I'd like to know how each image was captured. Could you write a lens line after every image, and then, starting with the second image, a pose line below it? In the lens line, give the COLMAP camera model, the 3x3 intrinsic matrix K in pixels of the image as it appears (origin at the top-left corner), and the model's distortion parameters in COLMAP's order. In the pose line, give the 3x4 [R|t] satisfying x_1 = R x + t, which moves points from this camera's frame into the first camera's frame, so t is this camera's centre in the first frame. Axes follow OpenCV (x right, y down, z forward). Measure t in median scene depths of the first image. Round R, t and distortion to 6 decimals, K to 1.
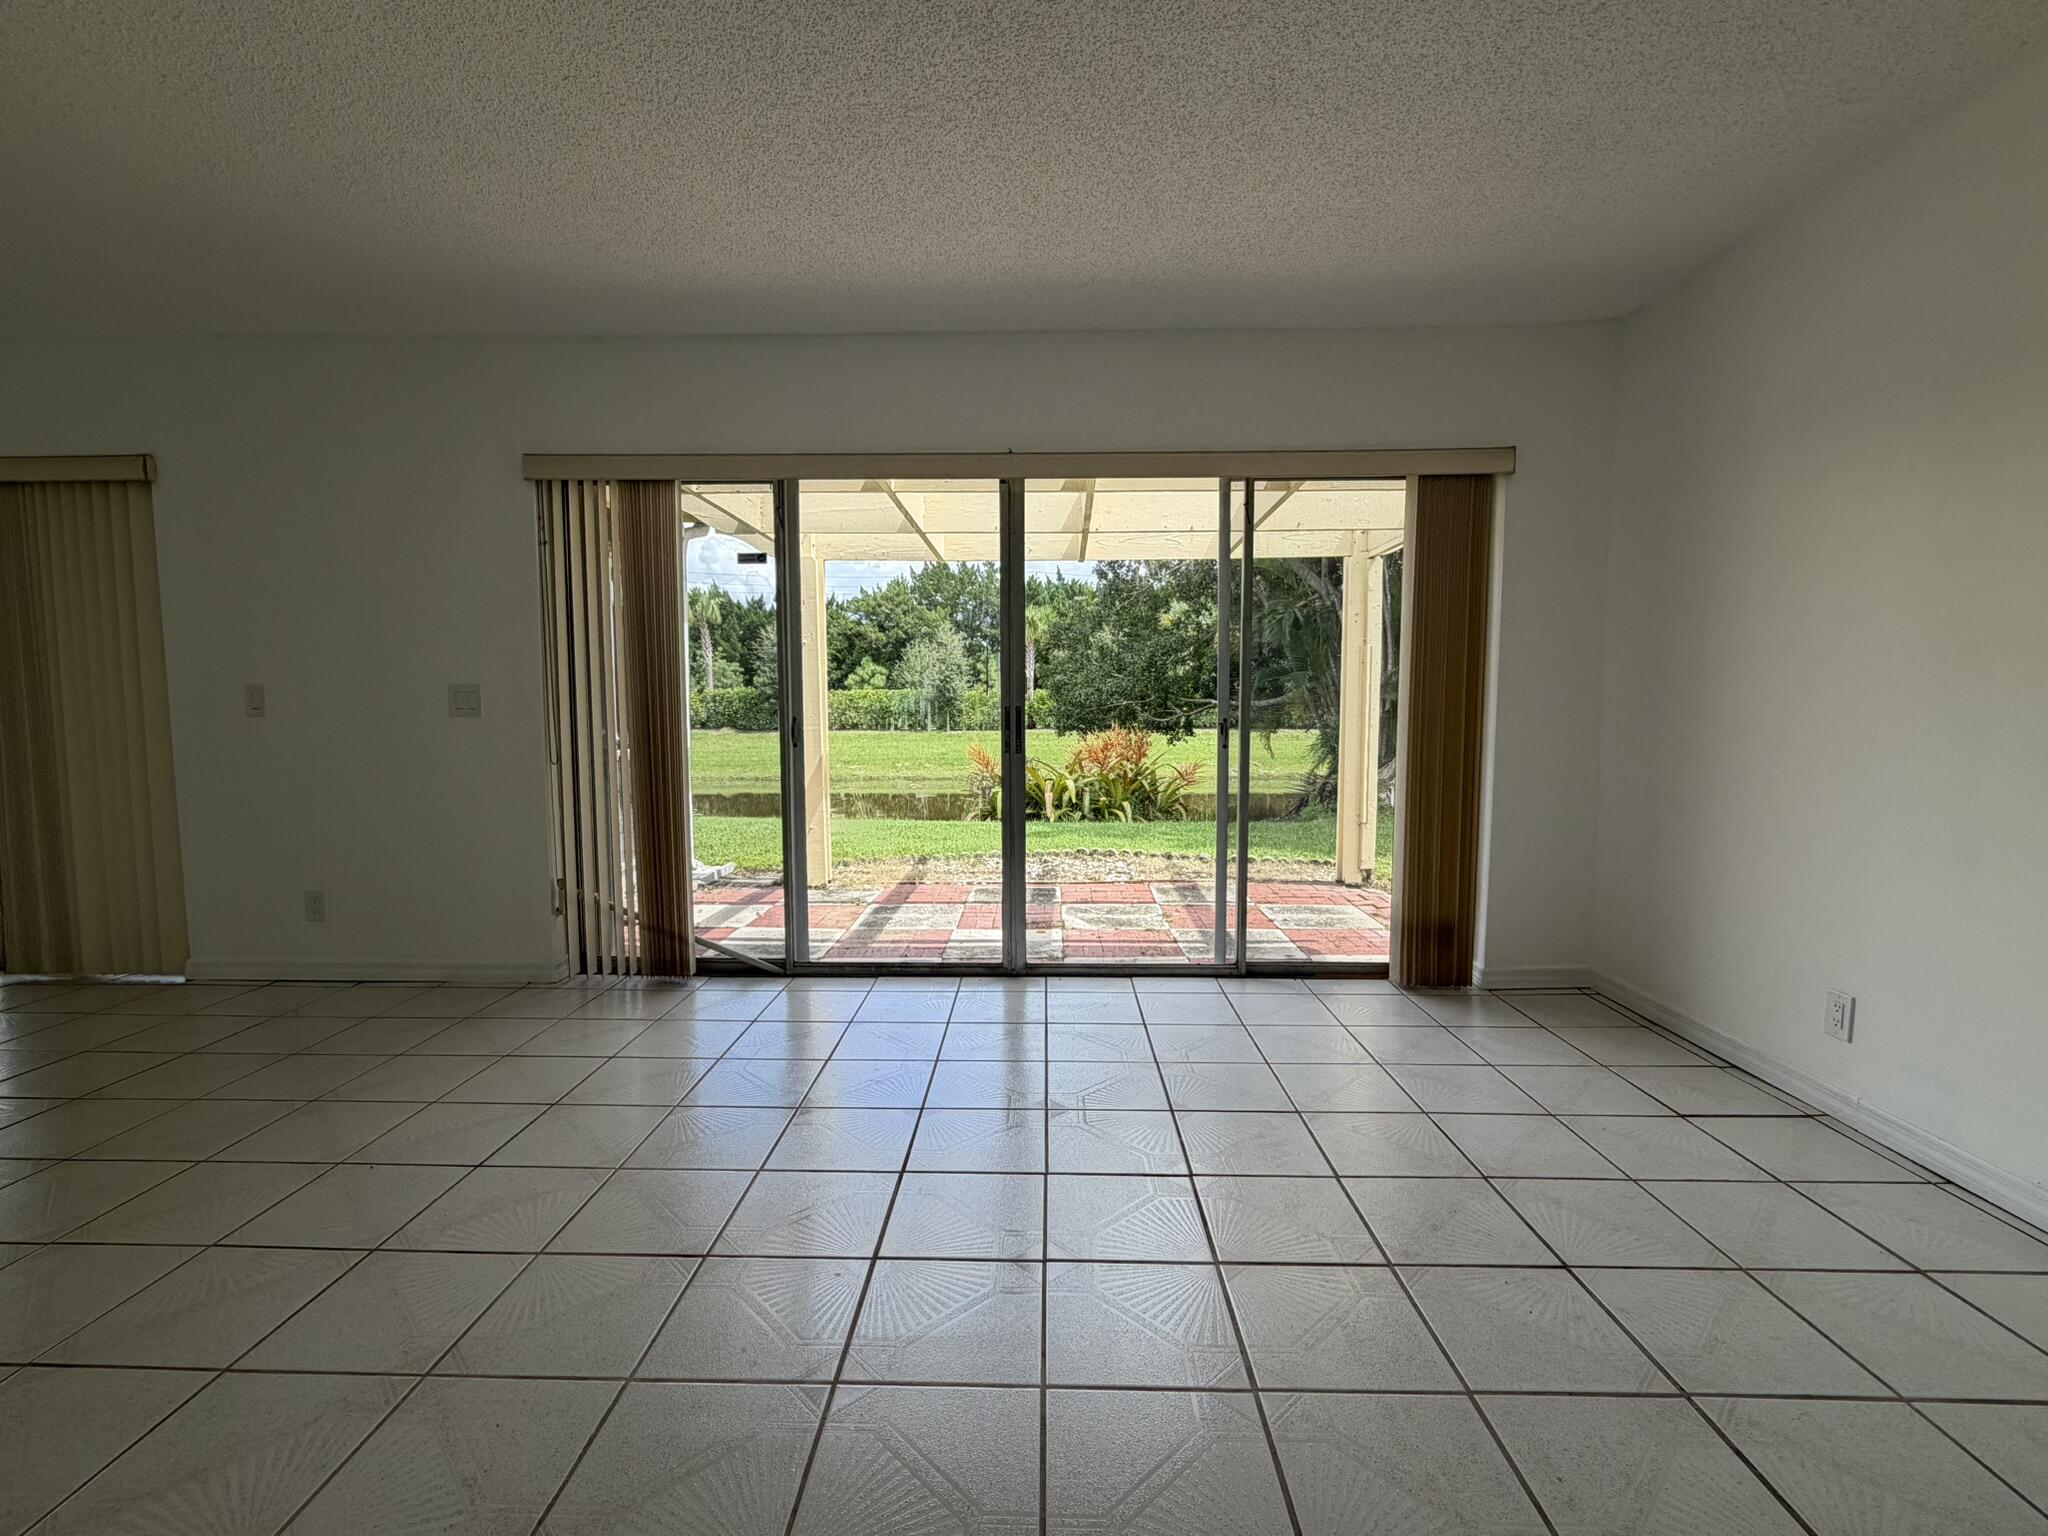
lens RADIAL K [[925.4, 0, 1021.1], [0, 925.4, 768.0], [0, 0, 1]] dist [0.000299, 0.000053]
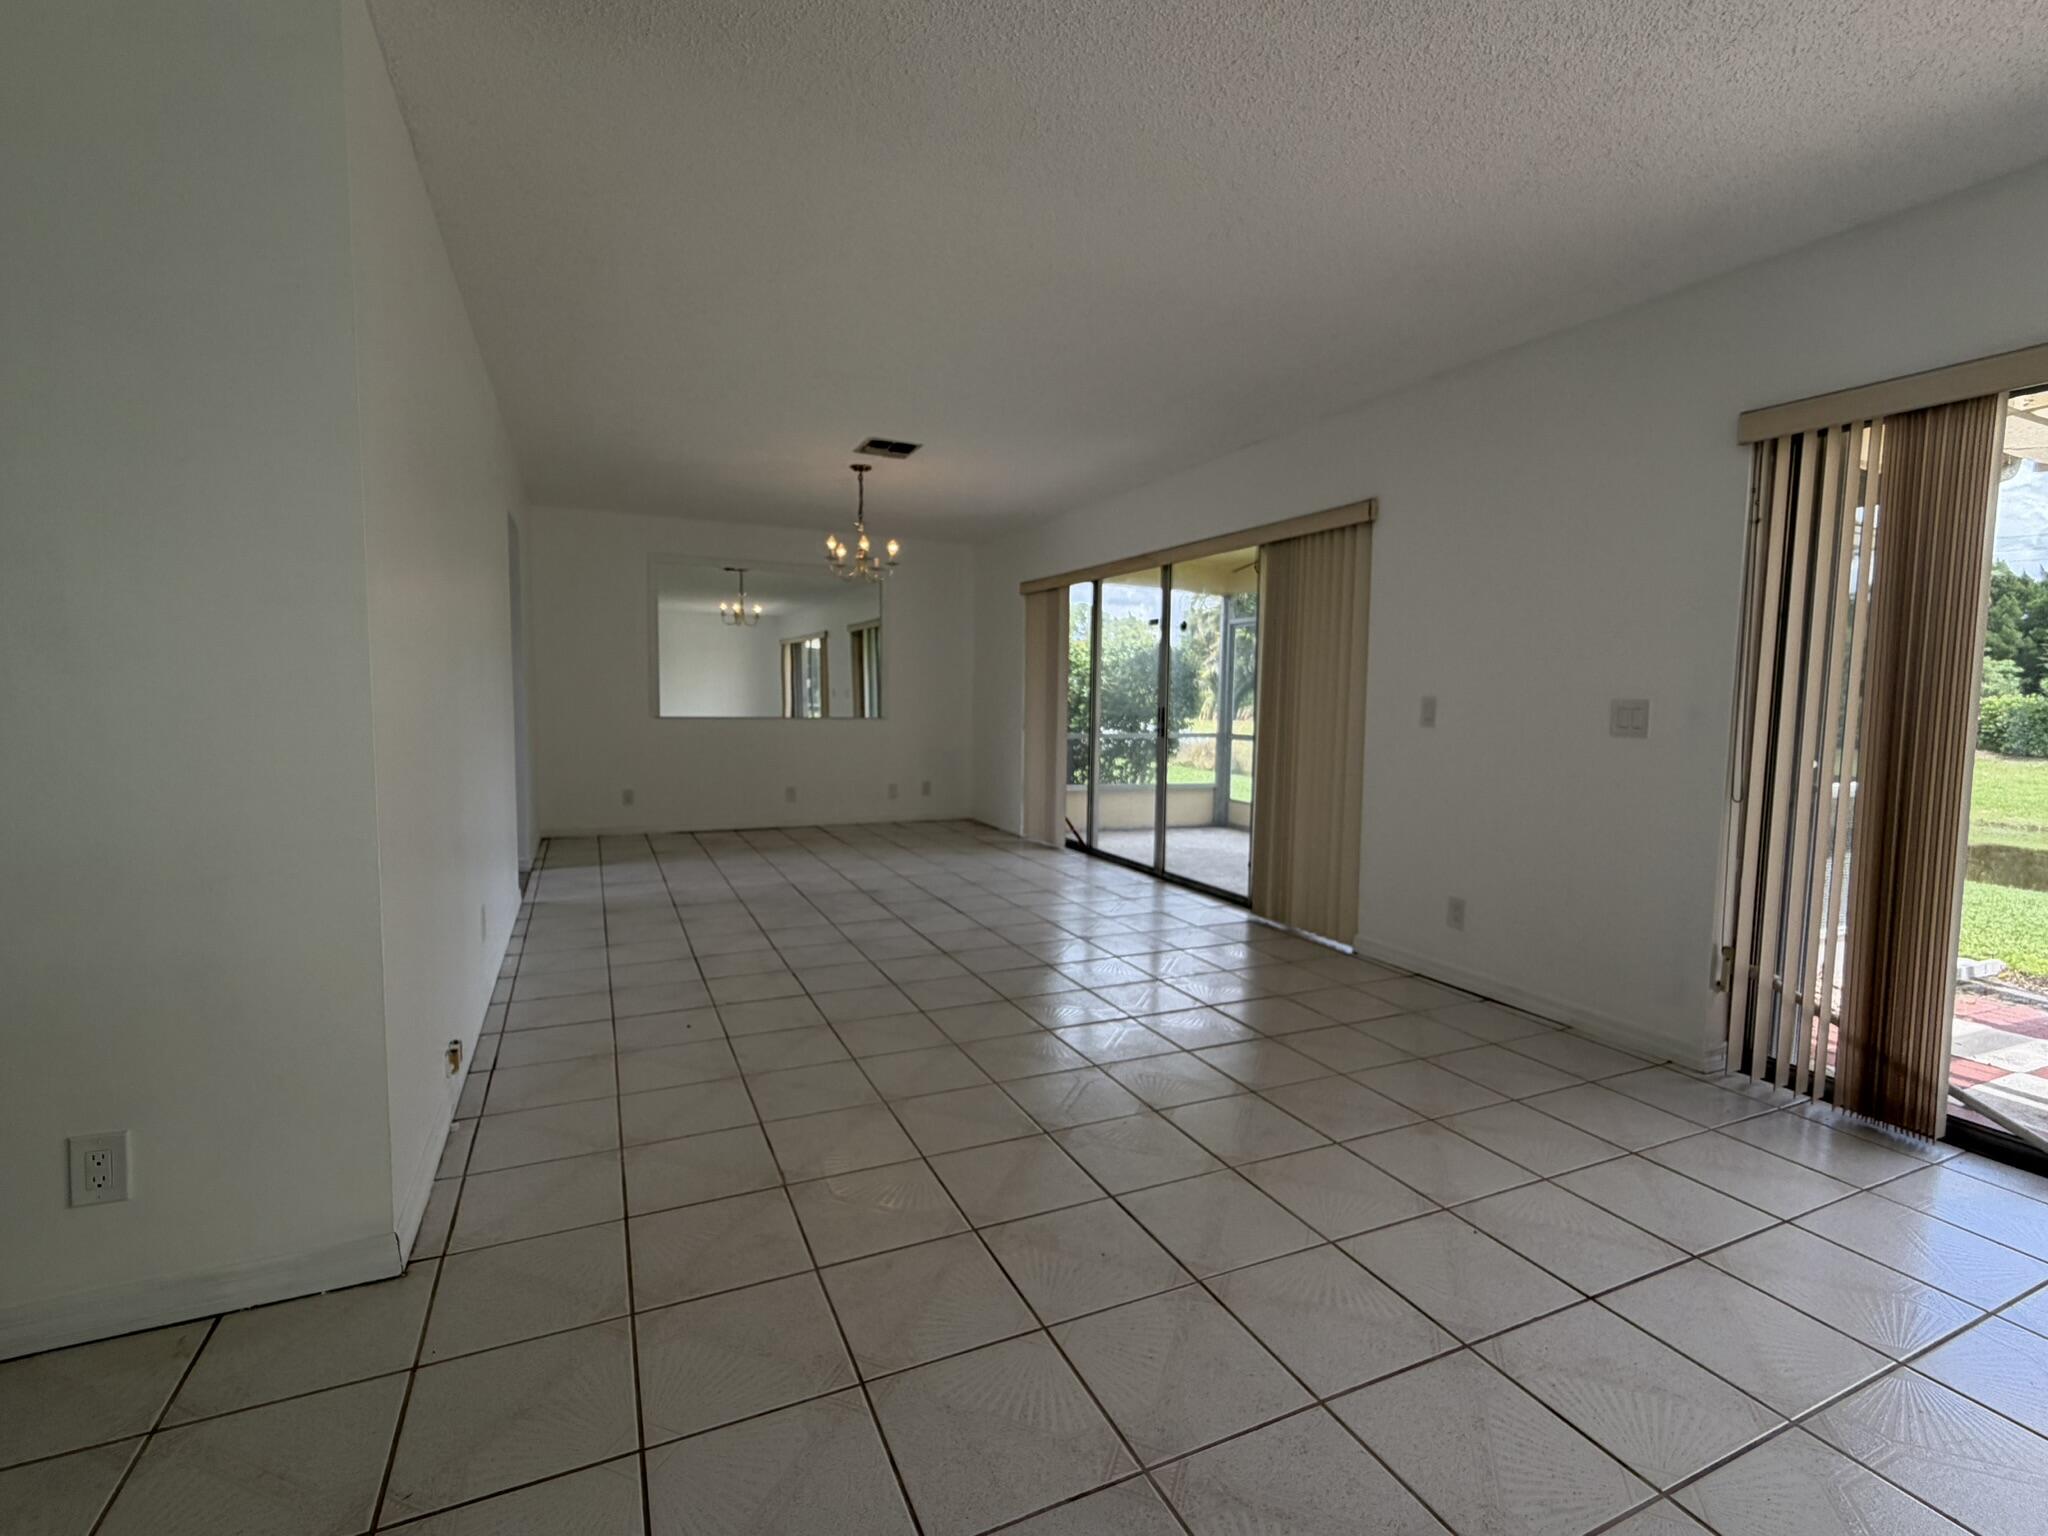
lens RADIAL K [[925.4, 0, 1021.1], [0, 925.4, 768.0], [0, 0, 1]] dist [0.000299, 0.000053]
pose [[0.444846, 0.080809, -0.891954, -0.074517], [-0.084647, 0.995257, 0.047952, -0.019446], [0.891598, 0.054170, 0.449576, 0.099392]]
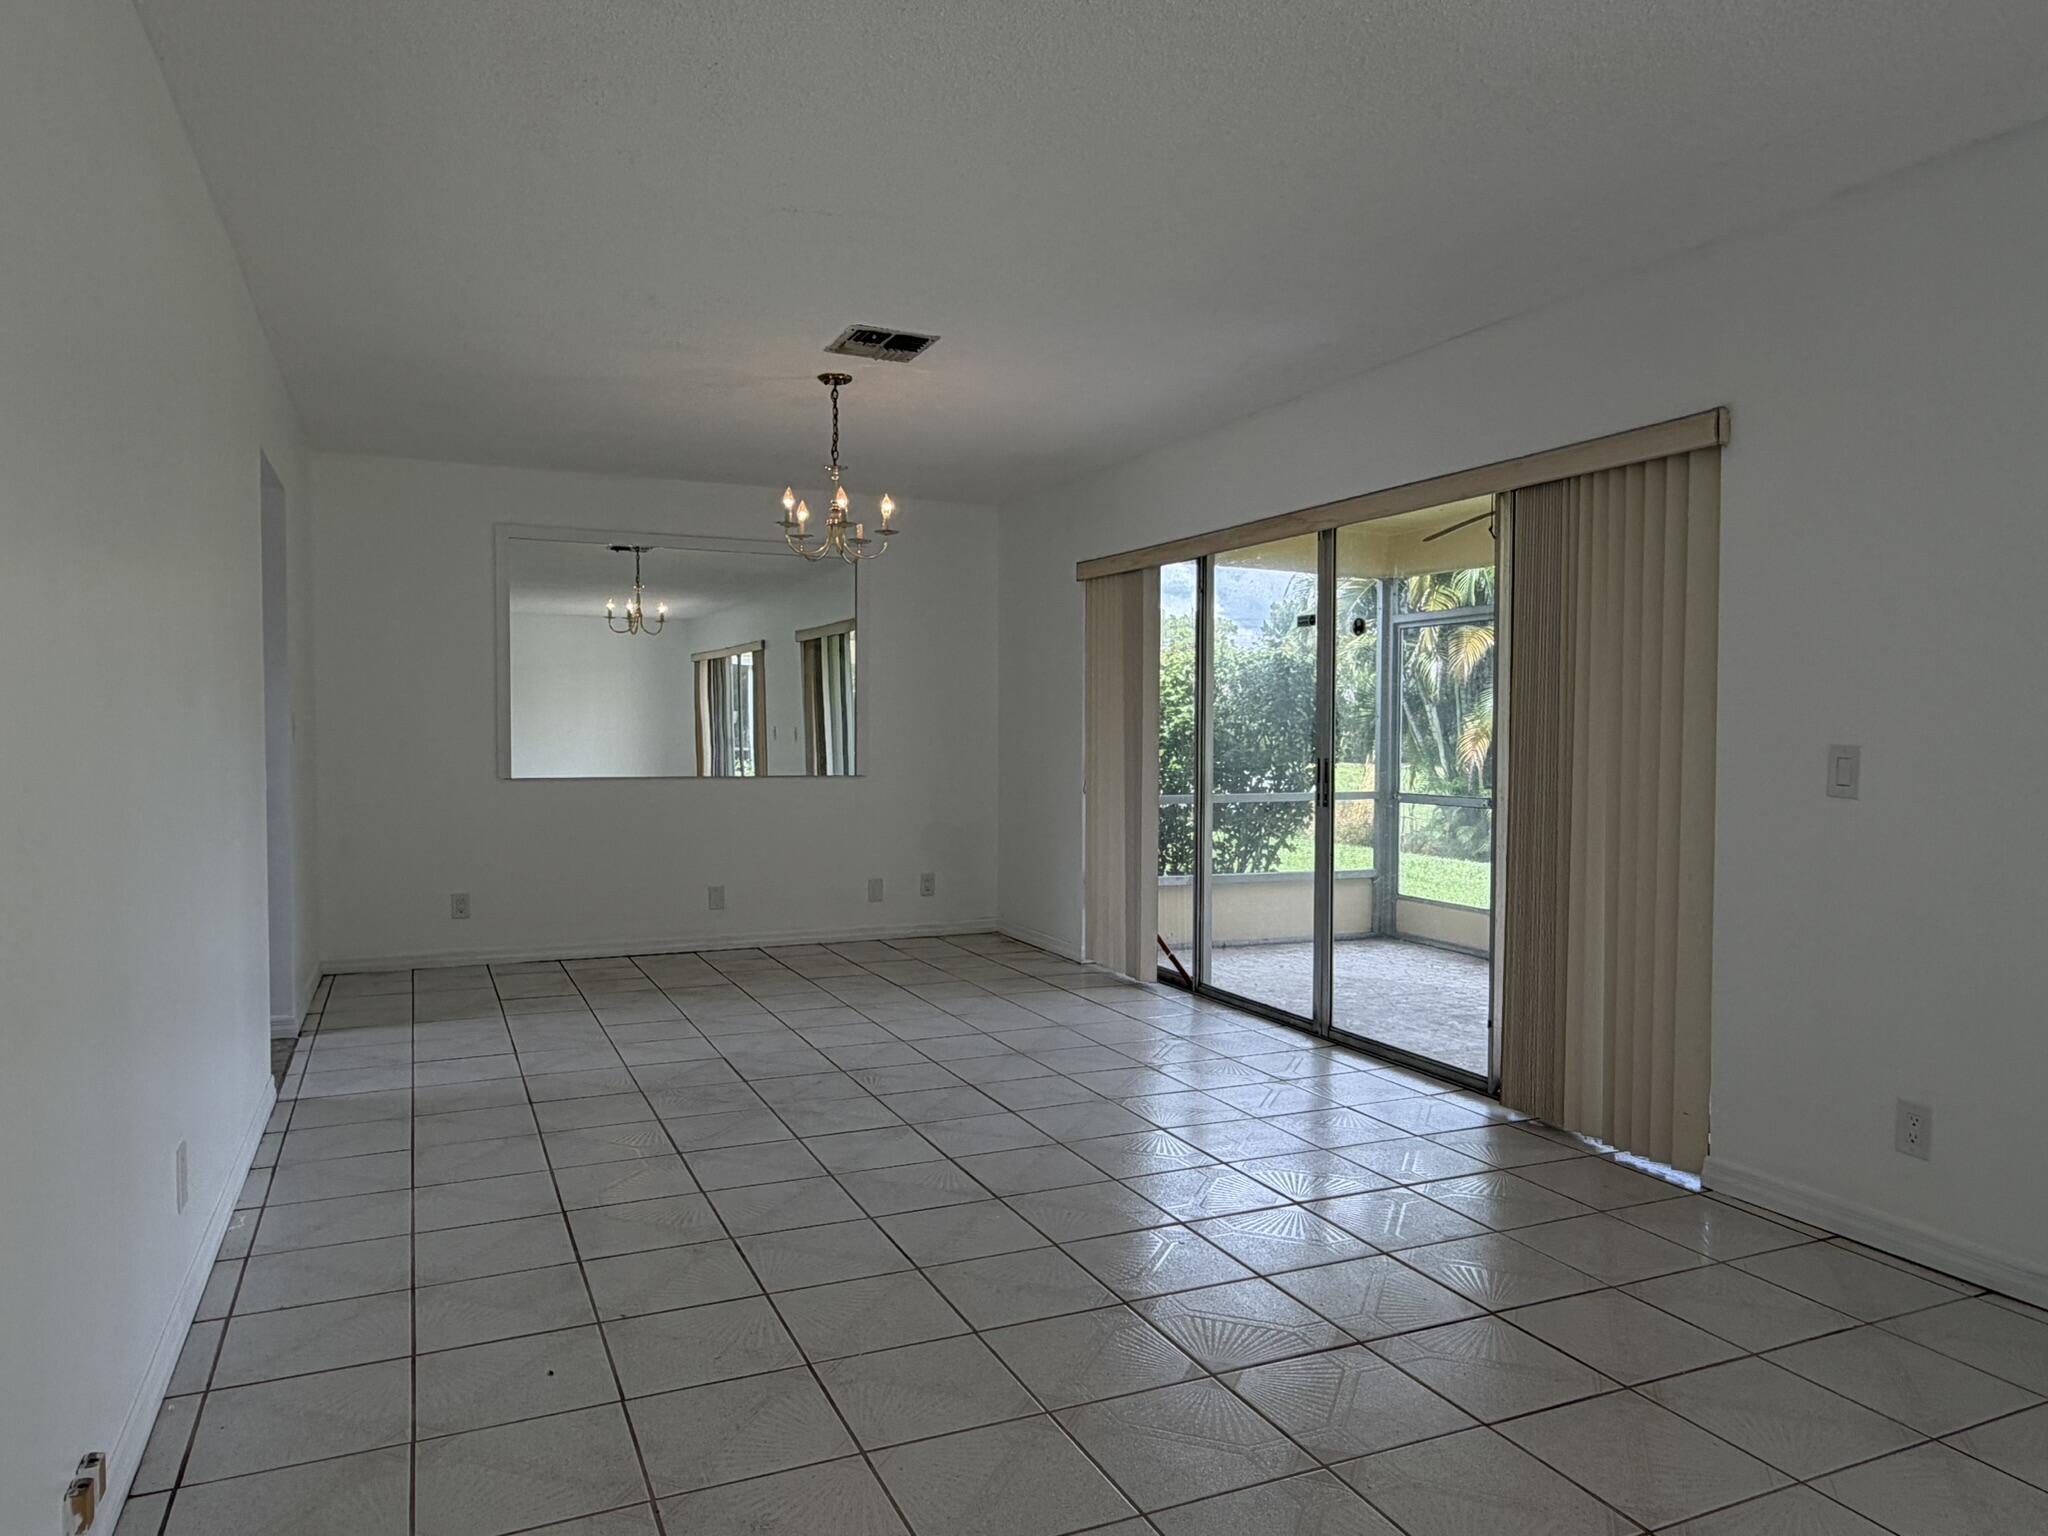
lens RADIAL K [[1324.4, 0, 1017.5], [0, 1324.4, 775.5], [0, 0, 1]] dist [0.001269, 0.000684]
pose [[0.435851, 0.038583, -0.899192, -0.272226], [-0.074505, 0.997198, 0.006674, -0.035528], [0.896930, 0.064086, 0.437504, 0.123646]]
